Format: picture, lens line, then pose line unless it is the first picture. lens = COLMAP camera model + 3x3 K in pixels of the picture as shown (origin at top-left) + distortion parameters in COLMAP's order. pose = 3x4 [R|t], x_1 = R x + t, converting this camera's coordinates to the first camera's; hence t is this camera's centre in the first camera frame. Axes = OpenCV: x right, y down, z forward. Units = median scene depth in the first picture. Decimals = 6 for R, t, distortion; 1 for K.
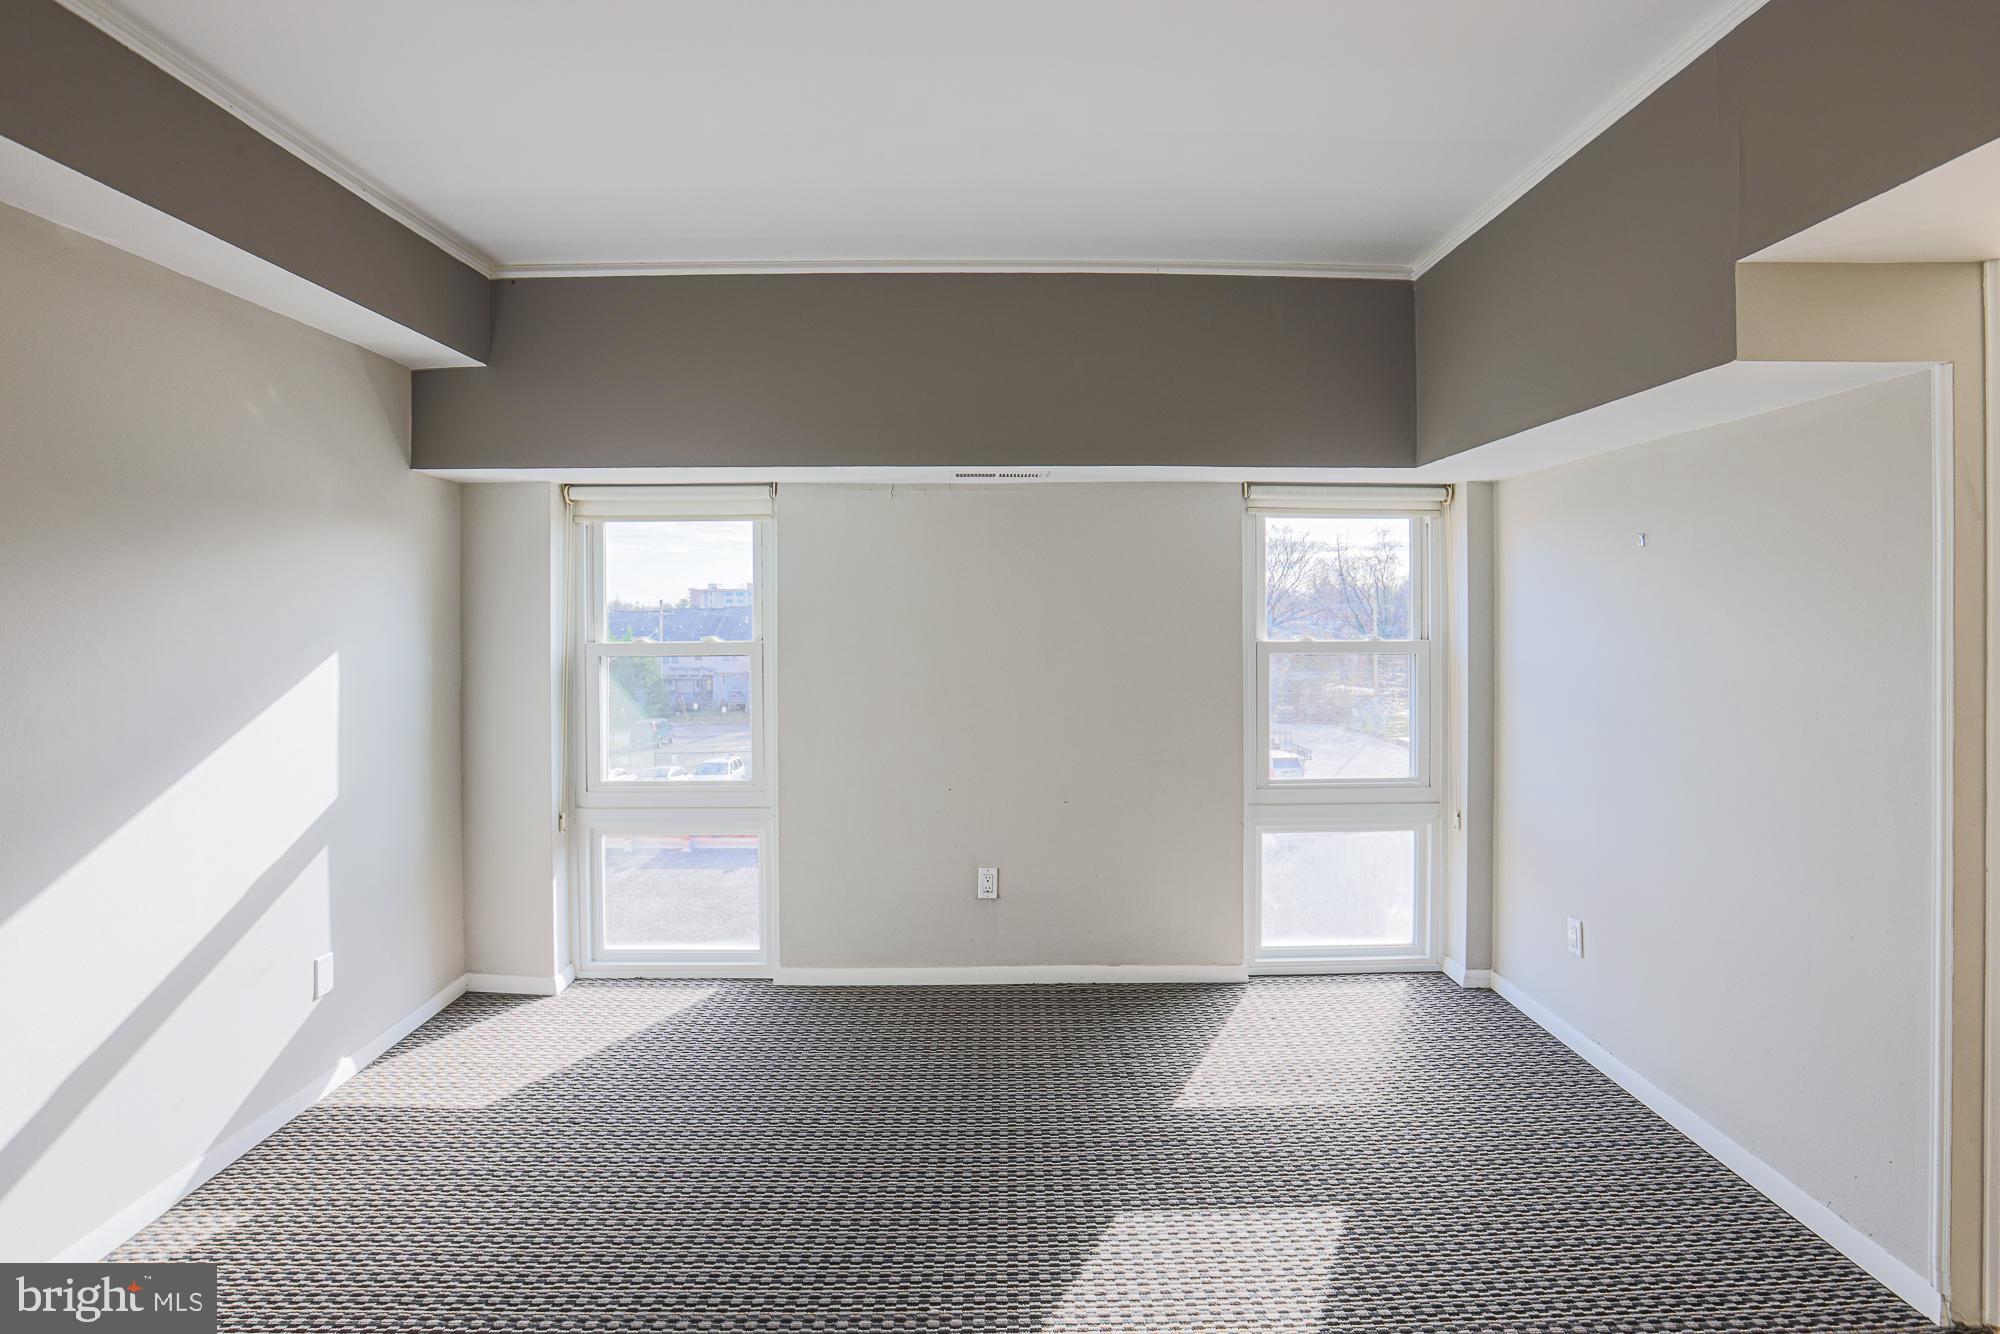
lens RADIAL K [[974.1, 0, 994.2], [0, 974.1, 619.1], [0, 0, 1]] dist [-0.039923, 0.014994]
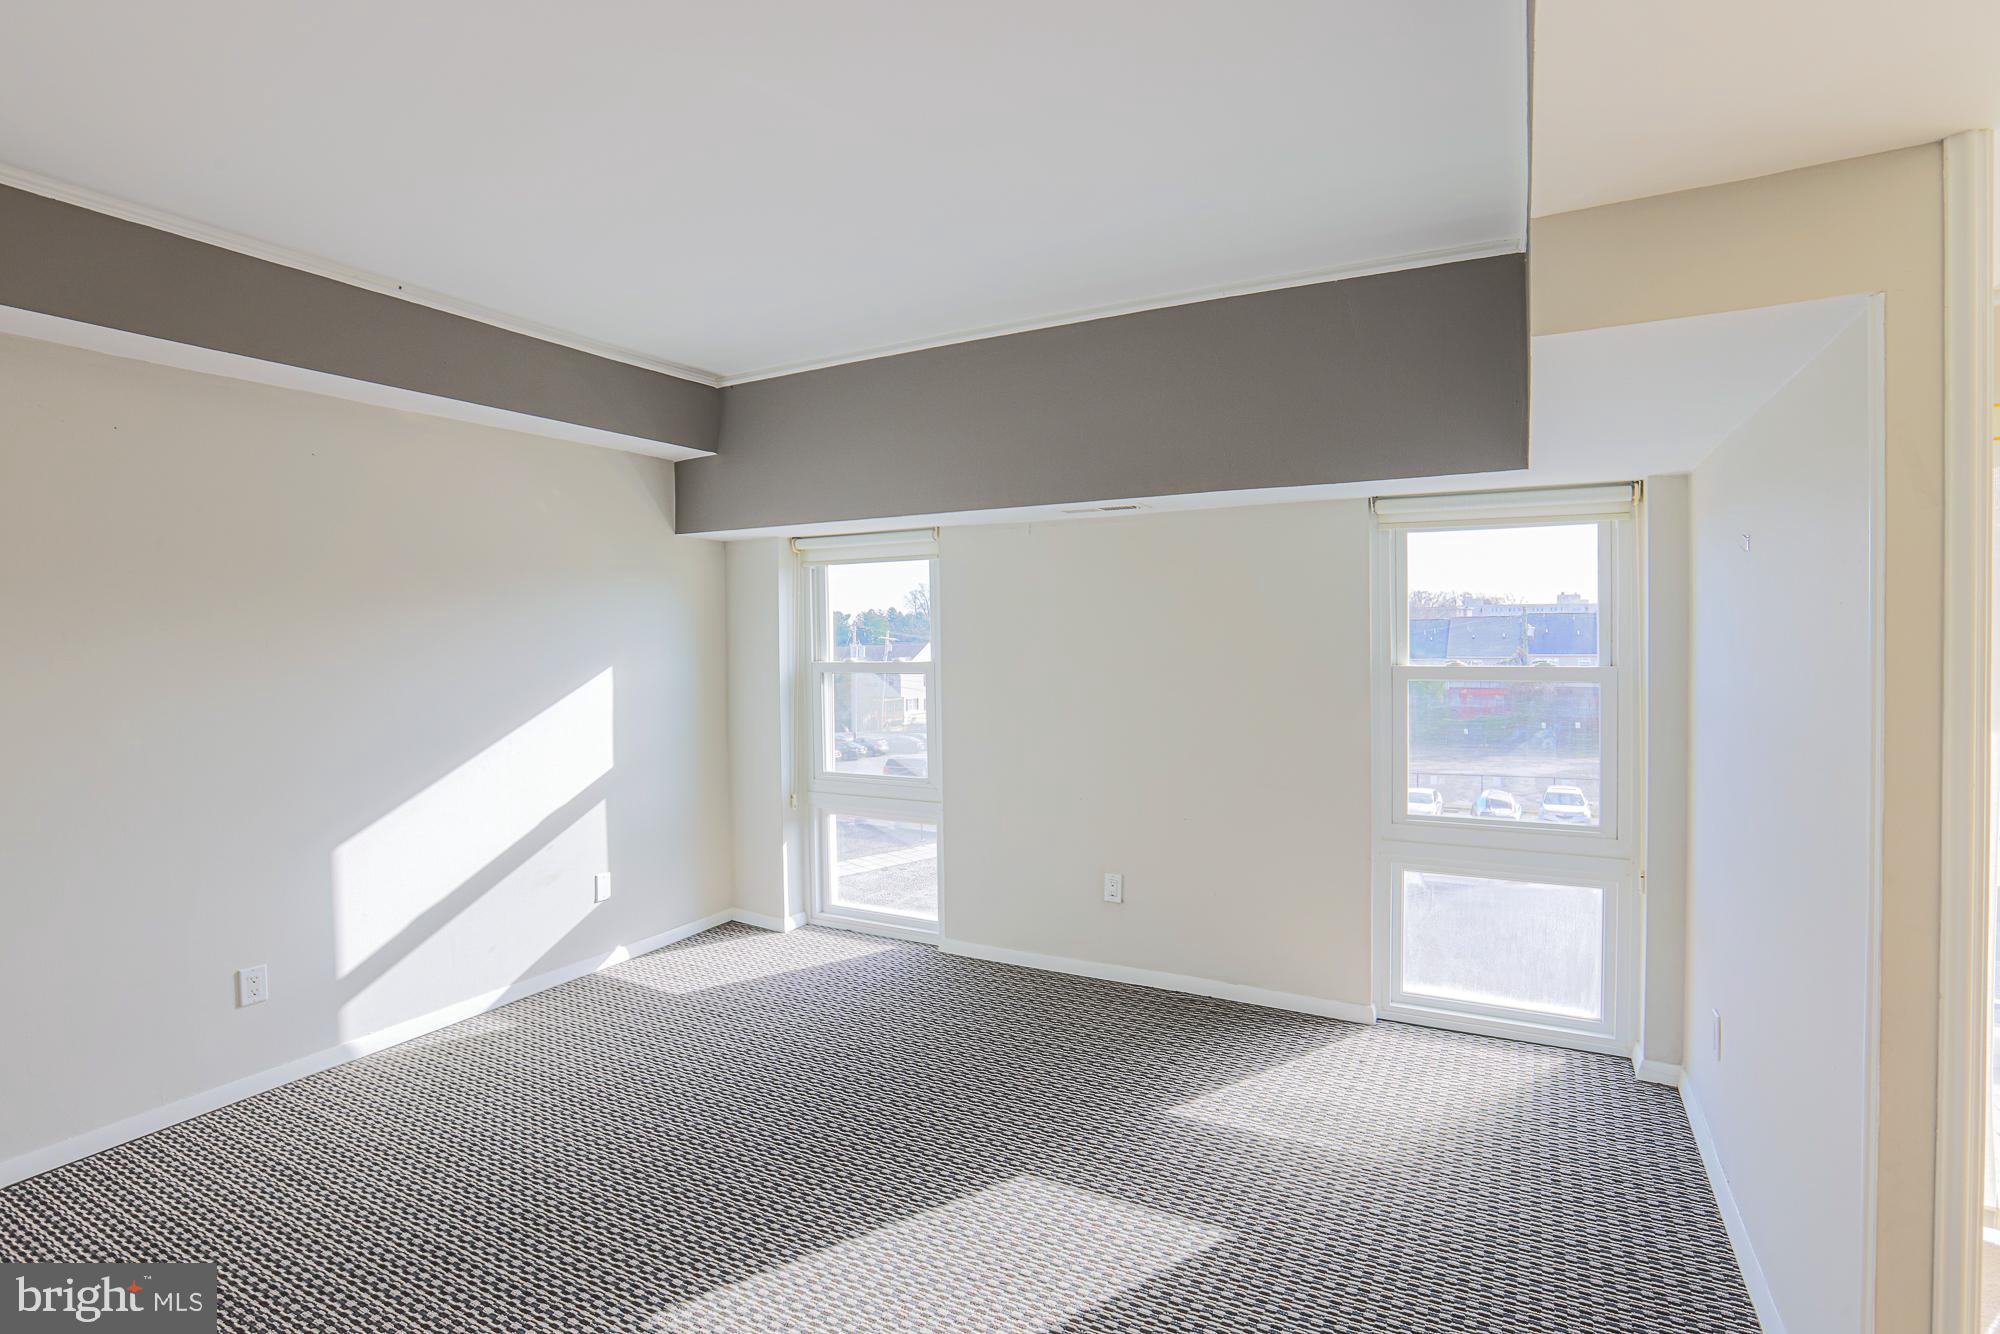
lens RADIAL K [[944.6, 0, 987.3], [0, 944.6, 662.0], [0, 0, 1]] dist [-0.052011, 0.027404]
pose [[0.878240, 0.008576, -0.478143, 0.374416], [0.002868, 0.999727, 0.023199, -0.003077], [0.478212, -0.021745, 0.877975, 0.023488]]
